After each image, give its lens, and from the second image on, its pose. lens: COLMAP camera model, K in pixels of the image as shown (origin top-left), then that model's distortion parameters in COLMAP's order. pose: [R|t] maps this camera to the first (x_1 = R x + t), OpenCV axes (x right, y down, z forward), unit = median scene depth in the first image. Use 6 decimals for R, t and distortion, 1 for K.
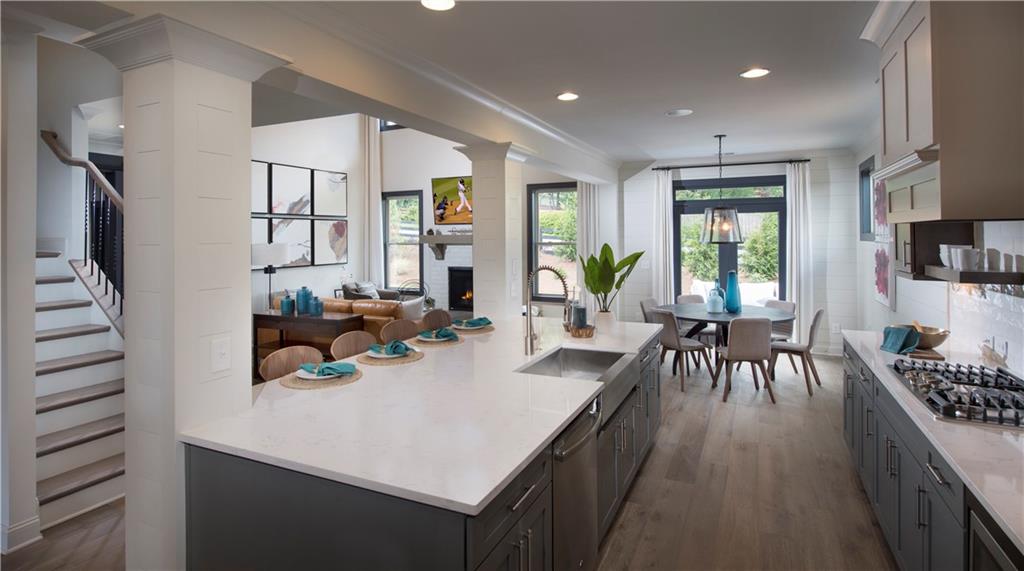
lens RADIAL K [[519.2, 0, 510.5], [0, 519.2, 233.1], [0, 0, 1]] dist [-0.000034, 0.000004]
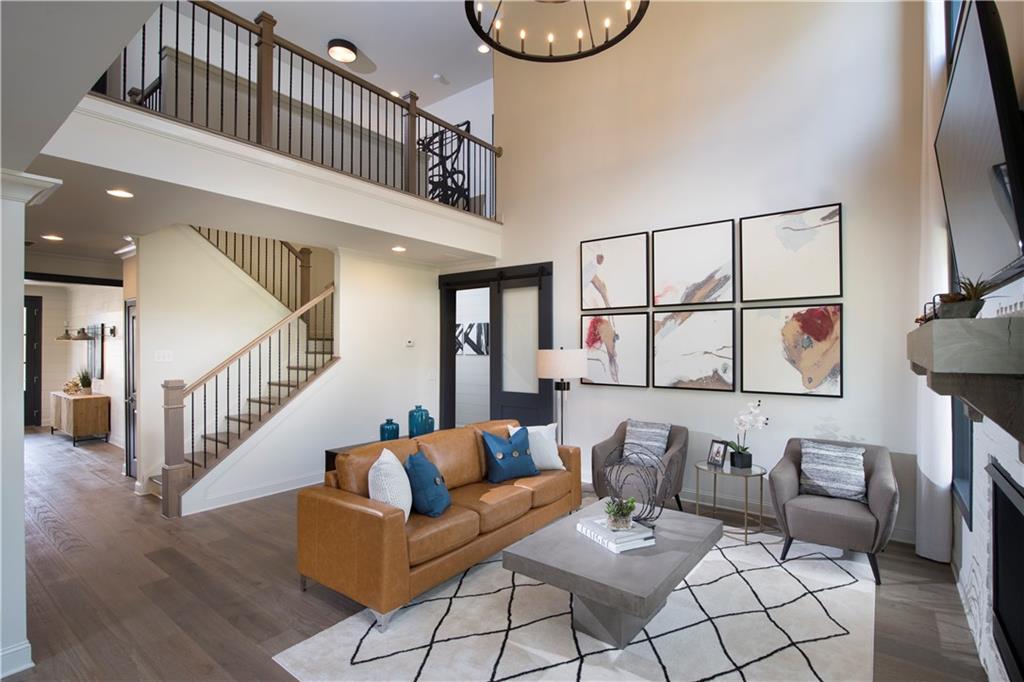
lens RADIAL K [[485.9, 0, 512.0], [0, 485.9, 341.0], [0, 0, 1]] dist [-0.001142, -0.000191]
pose [[-0.216124, 0.000347, -0.976366, 0.185015], [0.009149, 0.999957, -0.001670, 0.006998], [0.976323, -0.009294, -0.216118, 0.882065]]
